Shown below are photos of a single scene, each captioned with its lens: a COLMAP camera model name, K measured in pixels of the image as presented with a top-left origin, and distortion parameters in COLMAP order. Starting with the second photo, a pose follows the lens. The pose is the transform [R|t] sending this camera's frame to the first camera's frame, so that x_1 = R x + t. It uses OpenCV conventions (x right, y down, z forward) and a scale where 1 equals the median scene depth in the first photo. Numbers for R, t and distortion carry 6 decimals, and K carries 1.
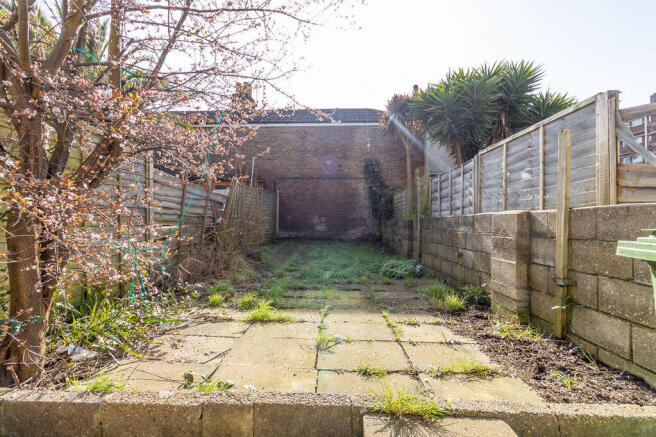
lens RADIAL K [[299.9, 0, 329.5], [0, 299.9, 220.0], [0, 0, 1]] dist [0.002958, -0.000533]
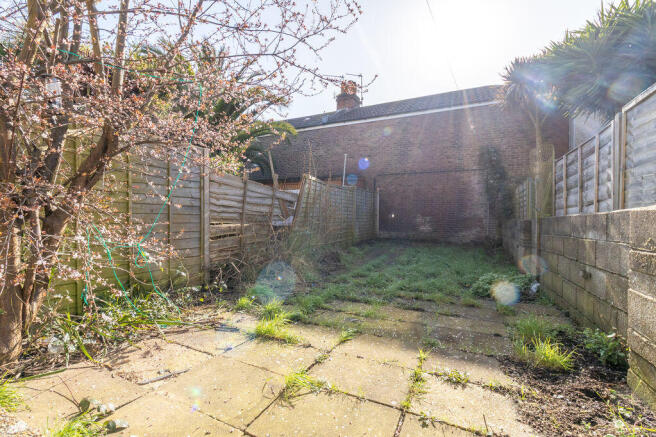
lens RADIAL K [[299.9, 0, 325.6], [0, 299.9, 219.1], [0, 0, 1]] dist [0.002958, -0.000533]
pose [[0.914426, 0.007638, -0.404681, 0.183971], [-0.008016, 0.999968, 0.000761, -0.000053], [0.404673, 0.002548, 0.914458, 0.194682]]
